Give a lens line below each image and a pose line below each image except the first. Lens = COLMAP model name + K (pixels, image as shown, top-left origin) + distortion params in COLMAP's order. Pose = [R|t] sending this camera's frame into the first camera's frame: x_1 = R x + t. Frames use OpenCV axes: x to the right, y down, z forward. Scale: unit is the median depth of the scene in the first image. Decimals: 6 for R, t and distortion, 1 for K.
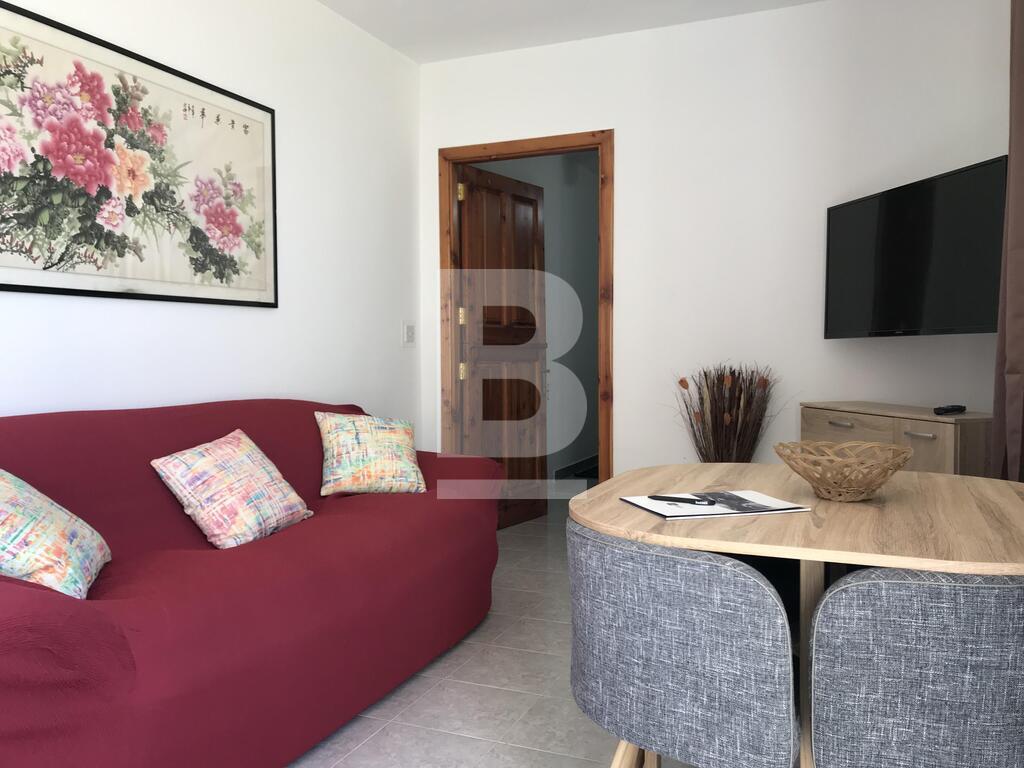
lens RADIAL K [[839.2, 0, 511.4], [0, 839.2, 383.5], [0, 0, 1]] dist [0.036231, -0.032755]
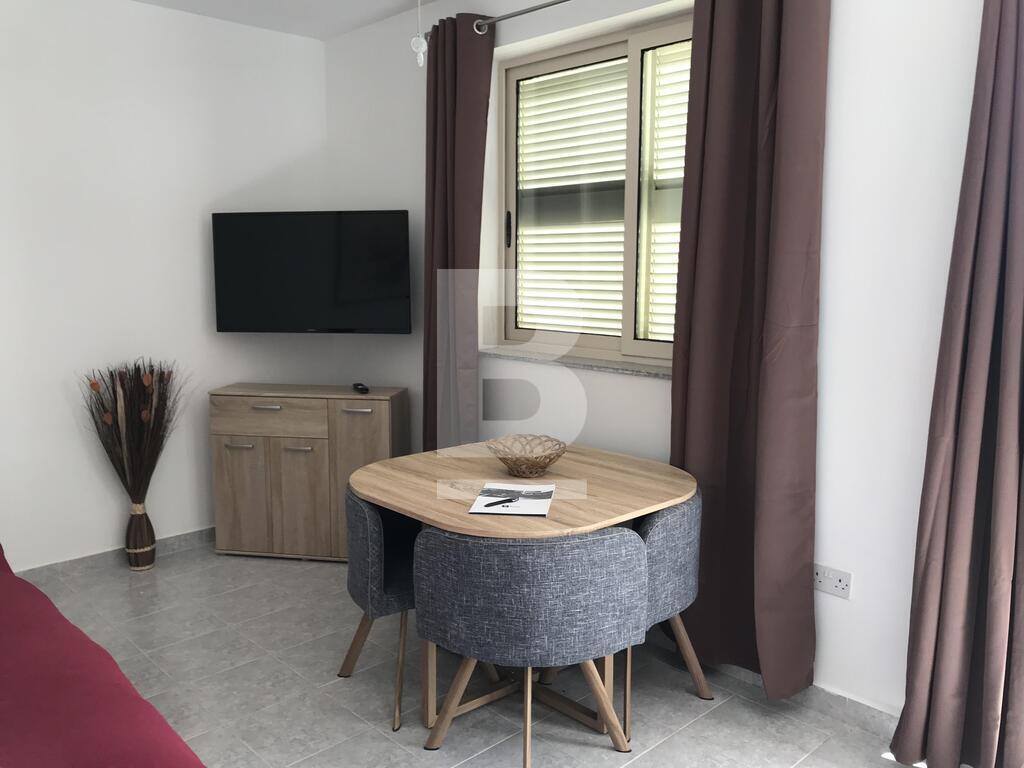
lens RADIAL K [[839.2, 0, 510.4], [0, 839.2, 383.9], [0, 0, 1]] dist [0.036231, -0.032755]
pose [[0.401708, -0.126554, 0.906981, -1.319465], [0.033115, 0.991765, 0.123718, -0.294005], [-0.915169, -0.019664, 0.402590, 0.527574]]
